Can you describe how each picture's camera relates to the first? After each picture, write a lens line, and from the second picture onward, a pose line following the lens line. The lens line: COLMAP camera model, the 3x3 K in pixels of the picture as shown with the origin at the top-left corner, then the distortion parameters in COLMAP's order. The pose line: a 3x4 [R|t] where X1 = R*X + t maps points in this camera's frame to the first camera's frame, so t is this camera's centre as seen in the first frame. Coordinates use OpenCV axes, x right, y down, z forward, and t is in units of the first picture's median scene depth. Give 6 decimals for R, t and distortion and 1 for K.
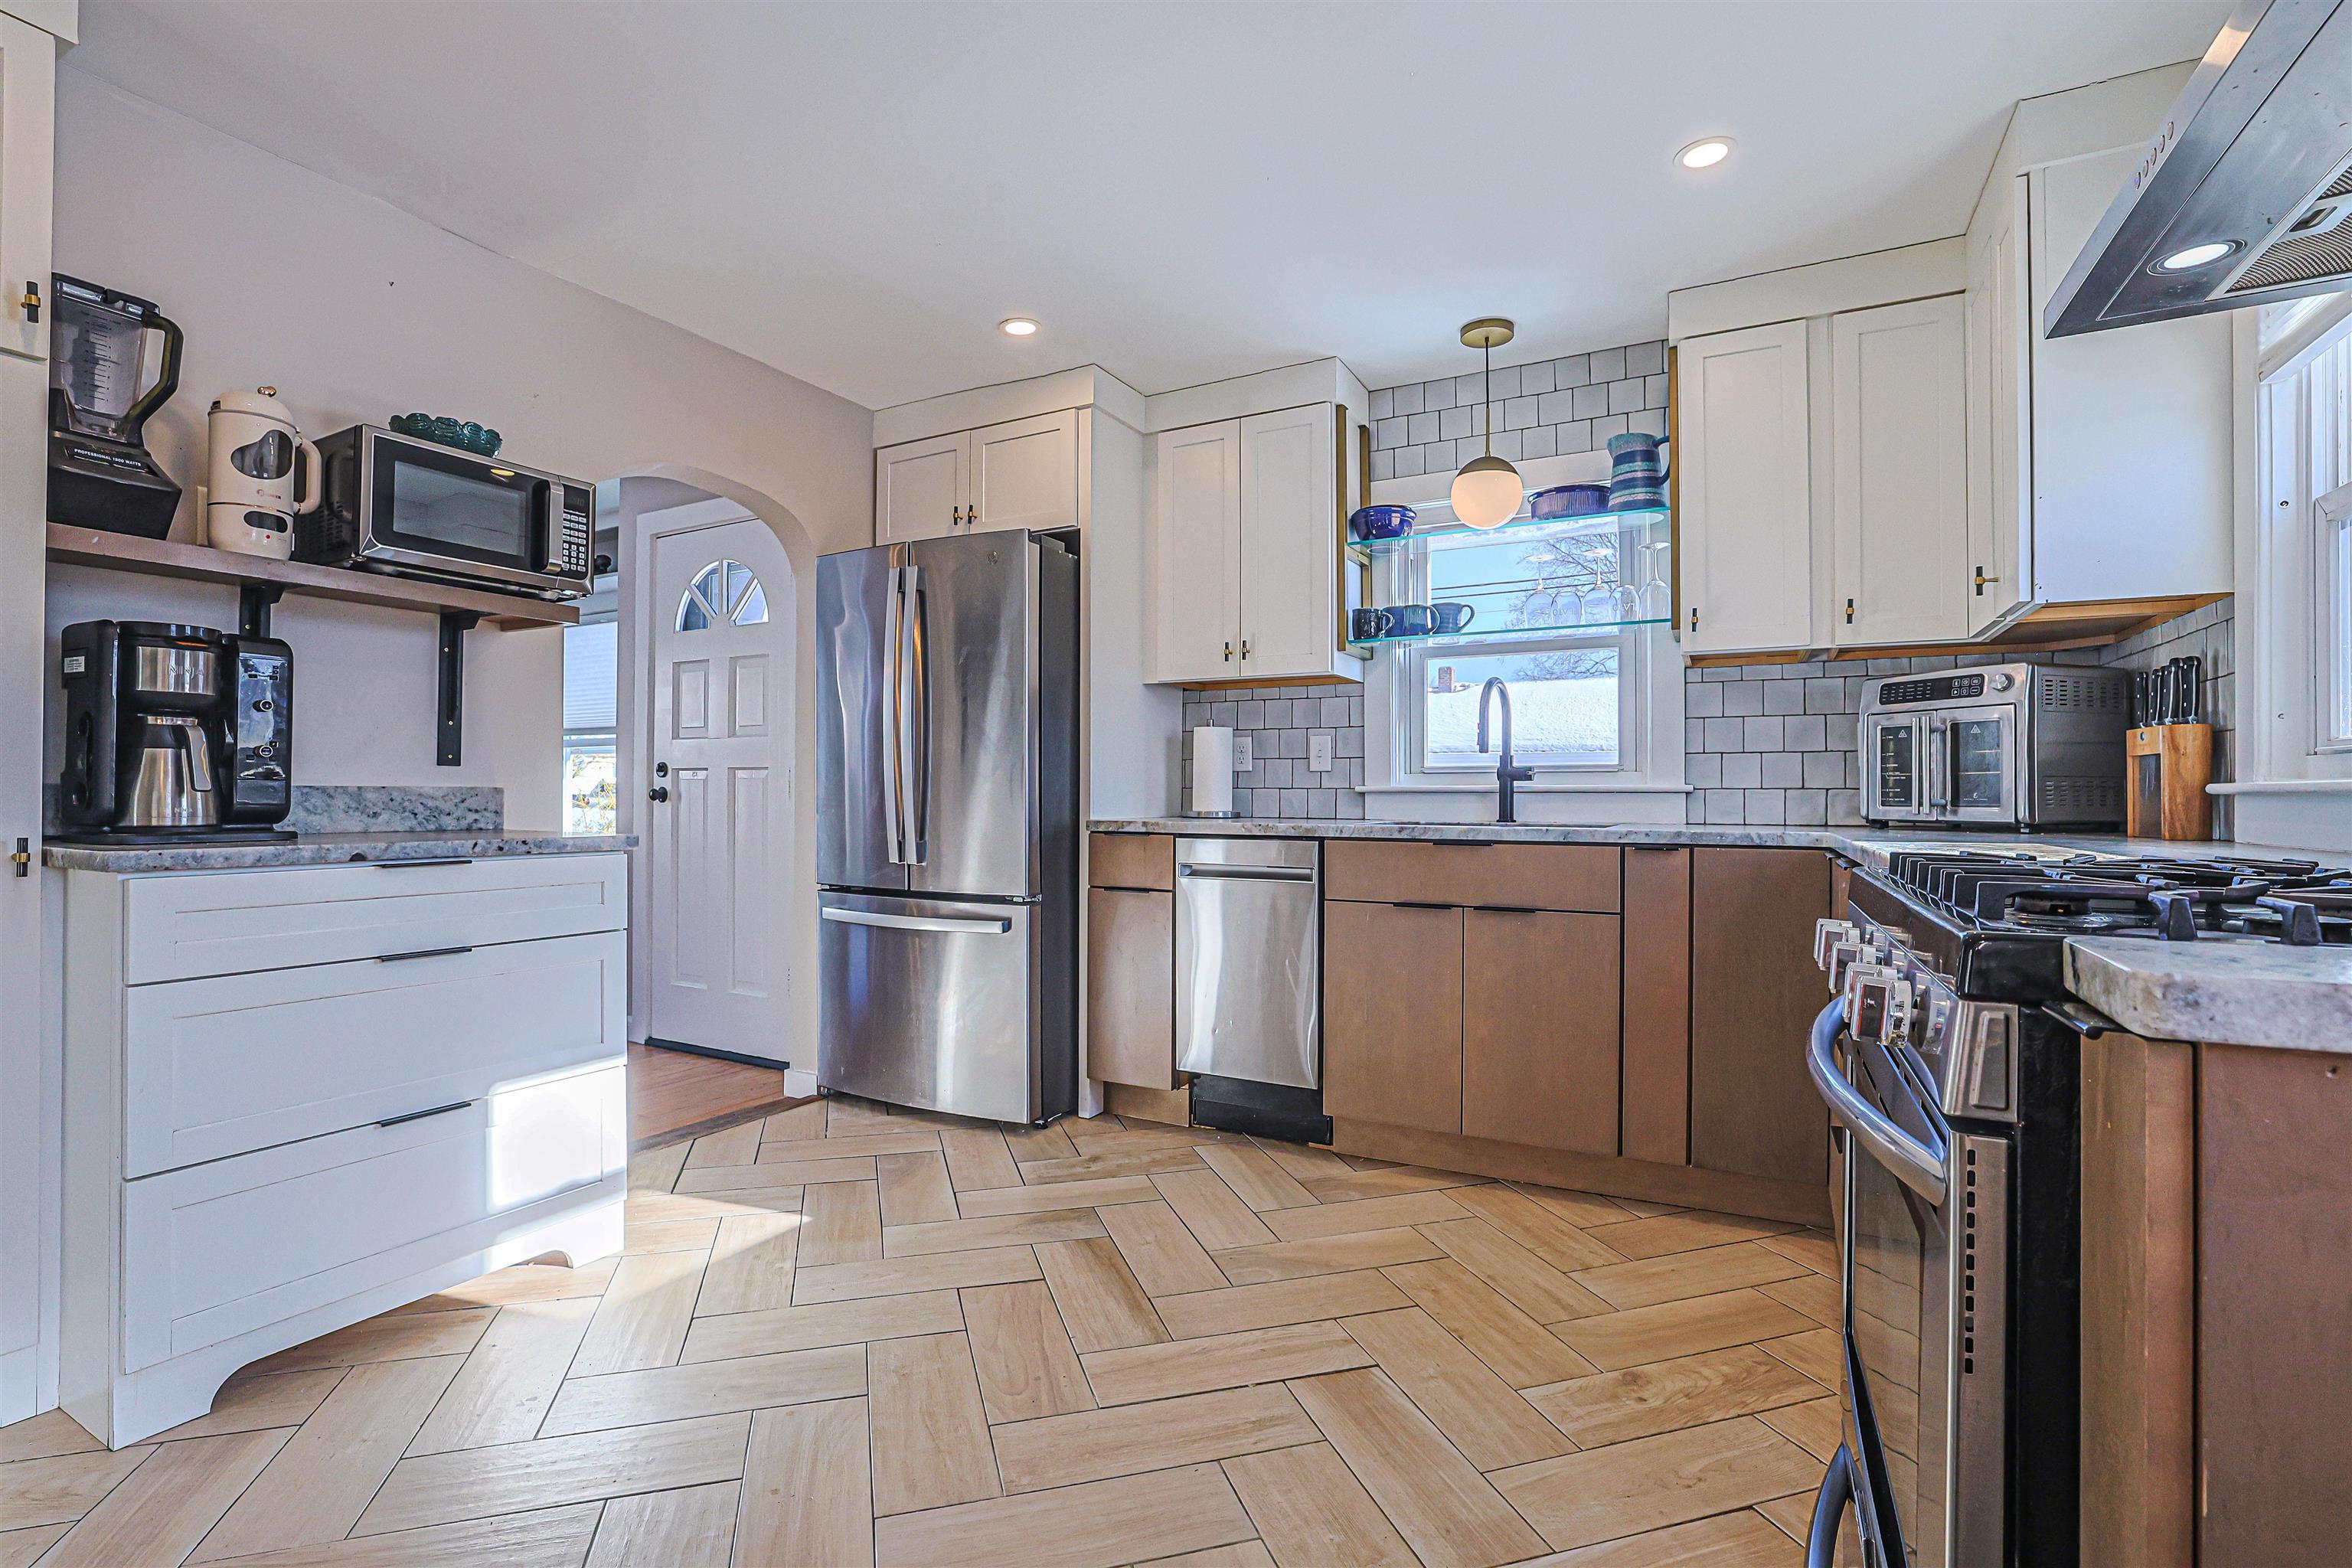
lens RADIAL K [[1073.1, 0, 1159.6], [0, 1073.1, 783.9], [0, 0, 1]] dist [-0.037271, 0.003943]
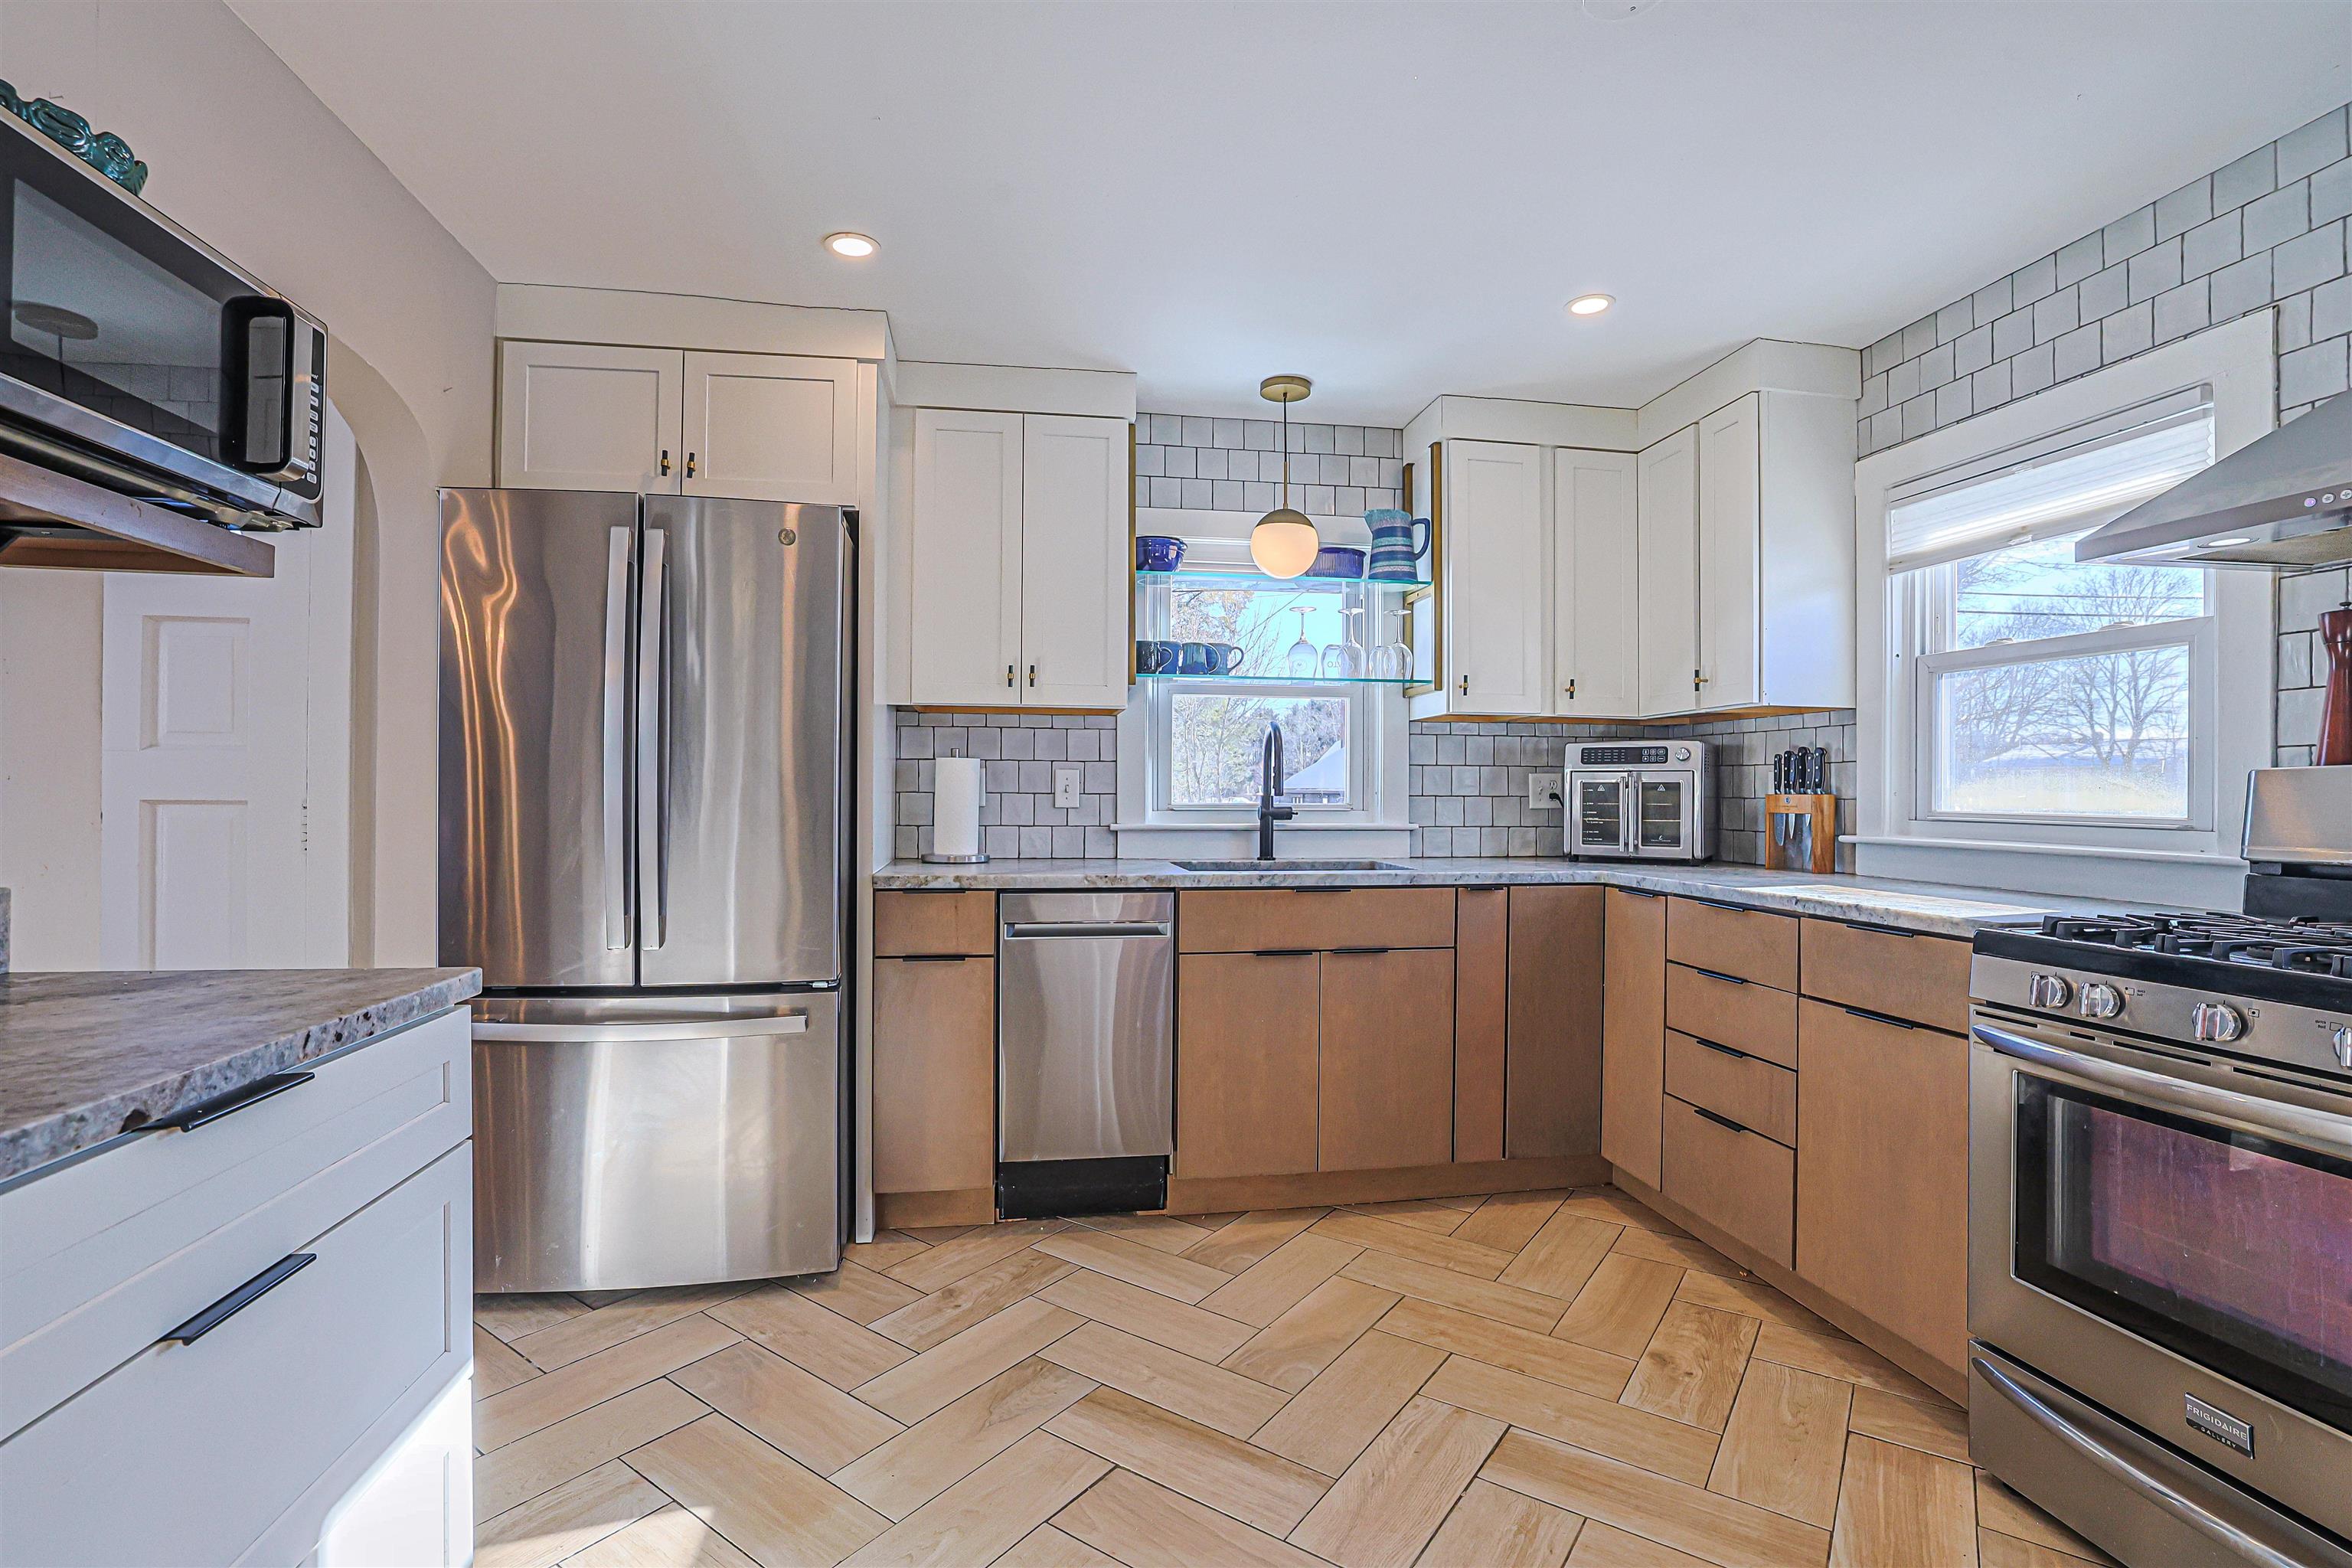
lens RADIAL K [[1073.1, 0, 1163.7], [0, 1073.1, 784.3], [0, 0, 1]] dist [-0.037271, 0.003943]
pose [[0.788810, 0.004697, 0.614619, -0.496745], [-0.009755, 0.999941, 0.004879, -0.052011], [-0.614559, -0.009845, 0.788809, 0.295088]]
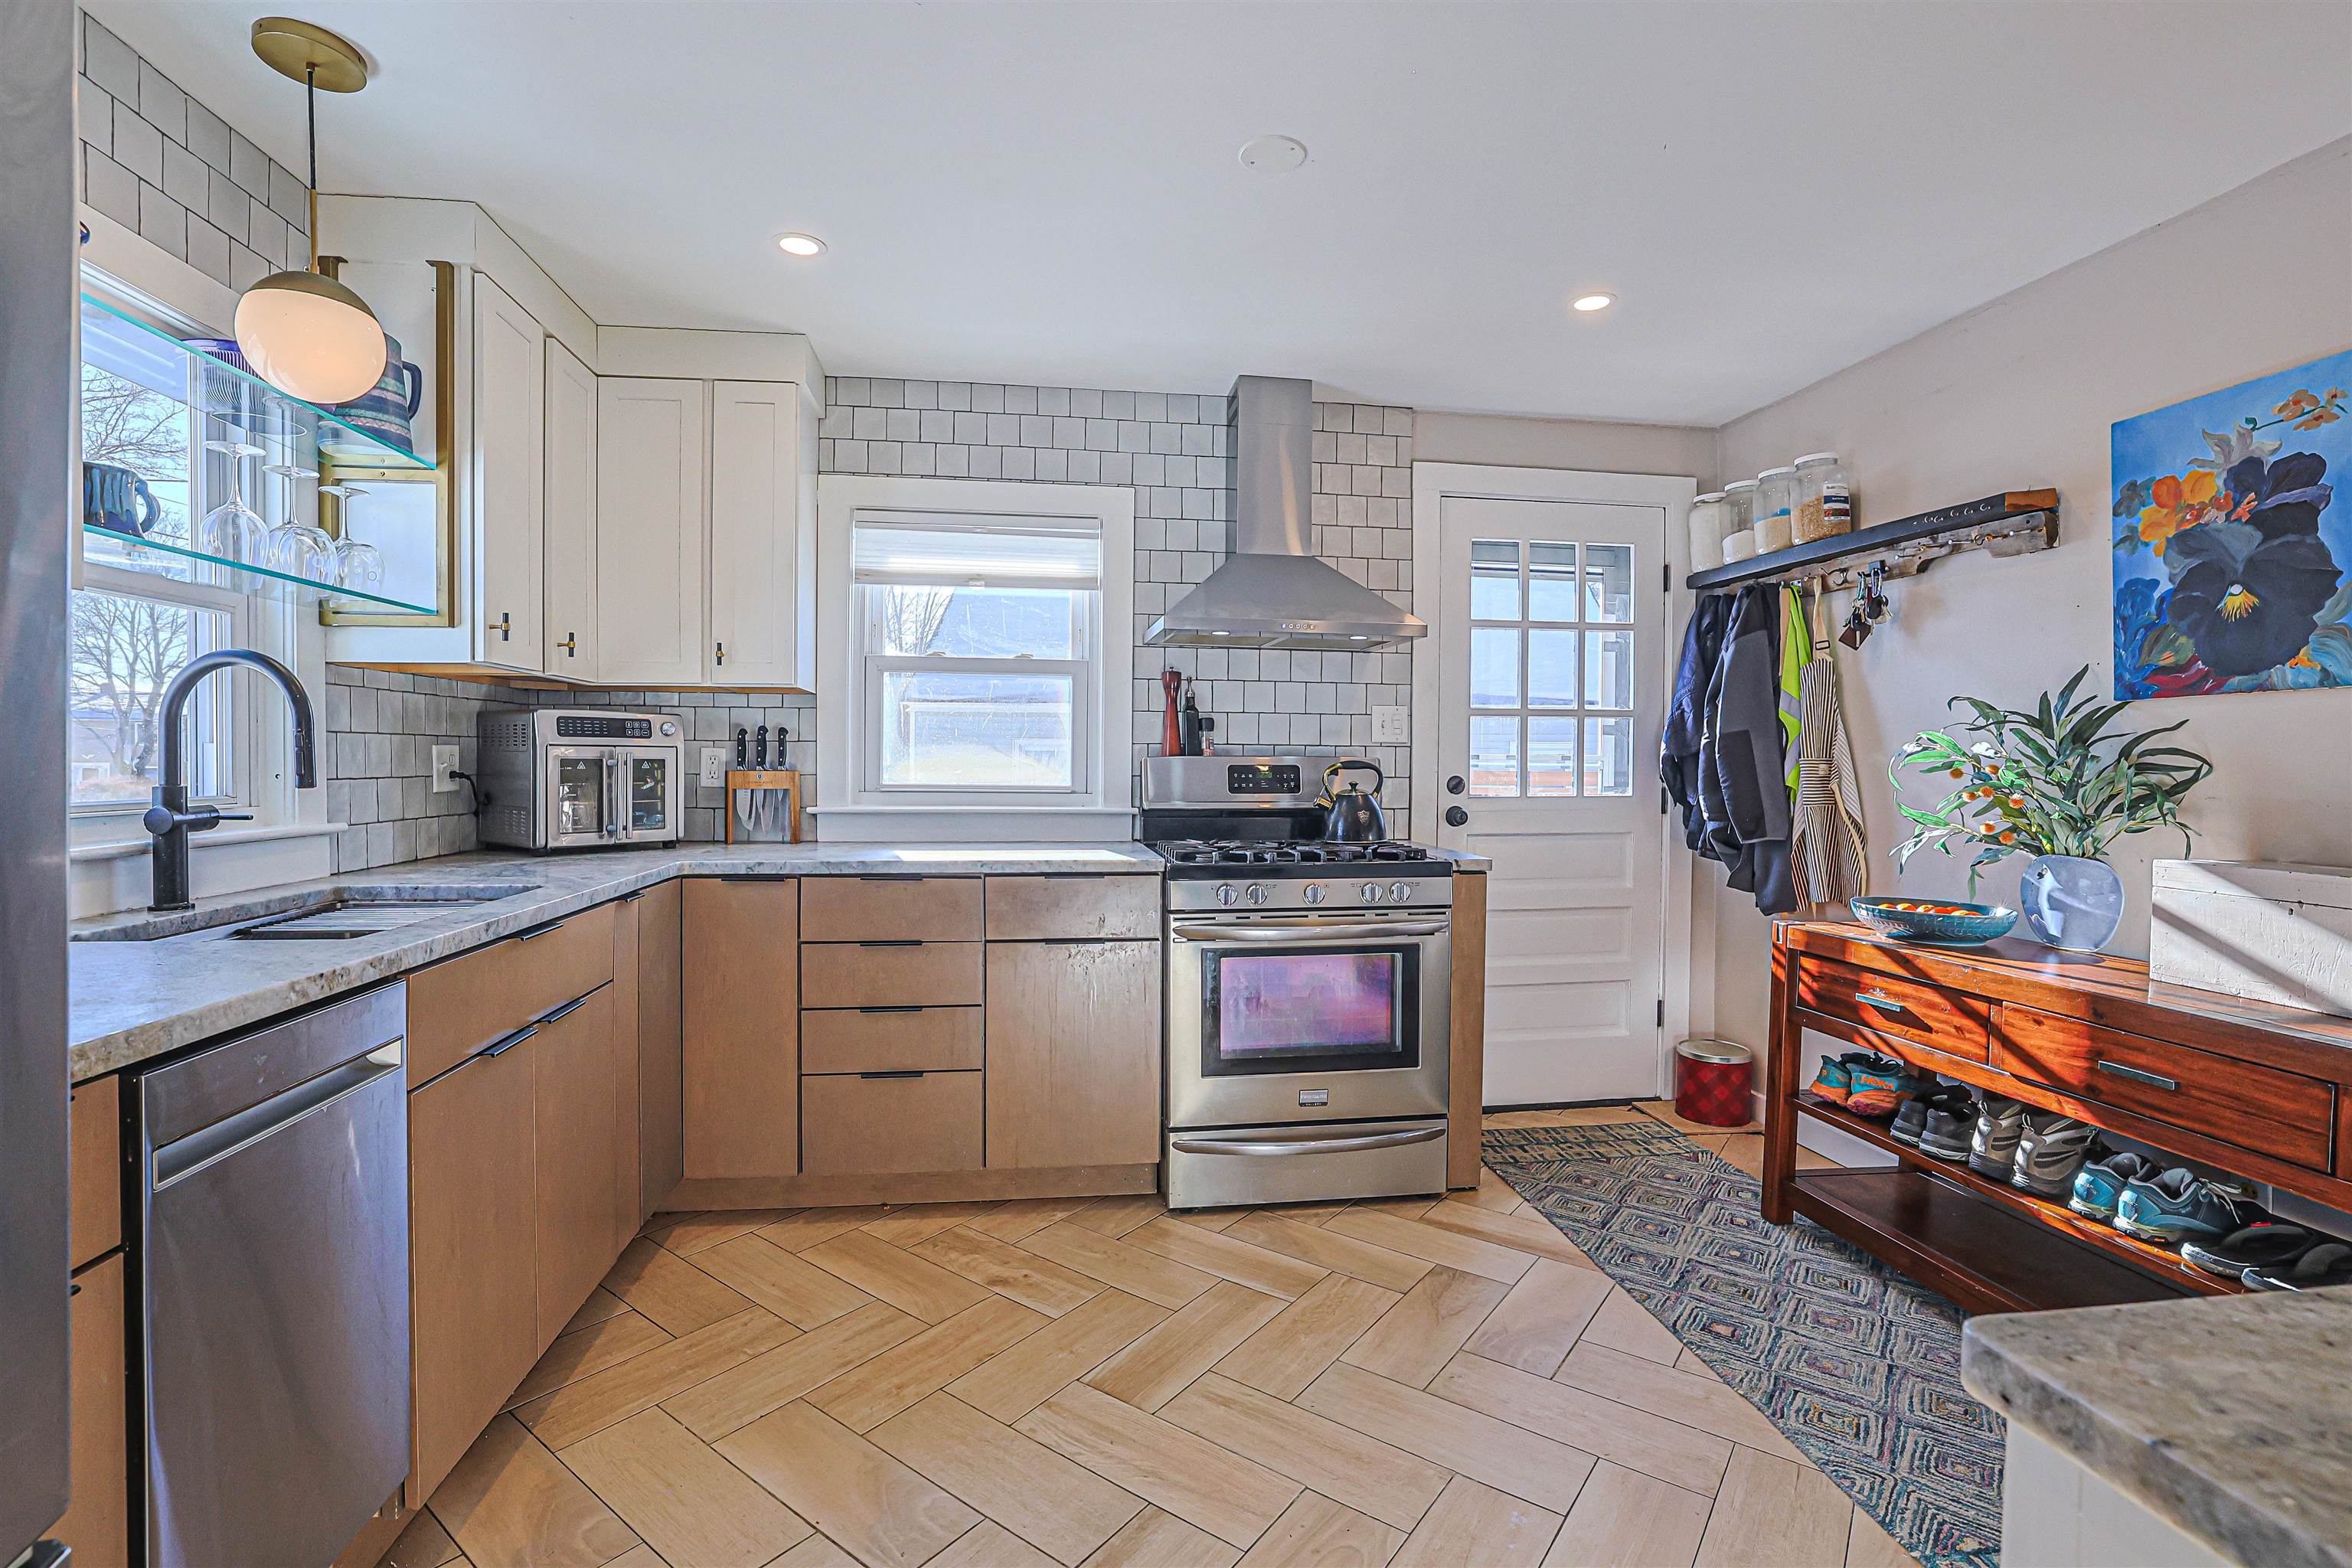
lens RADIAL K [[1073.1, 0, 1174.9], [0, 1073.1, 781.9], [0, 0, 1]] dist [-0.037271, 0.003943]
pose [[-0.608106, -0.025706, 0.793439, -0.504608], [-0.019857, 0.999655, 0.017168, -0.059625], [-0.793607, -0.005315, -0.608407, 1.143324]]
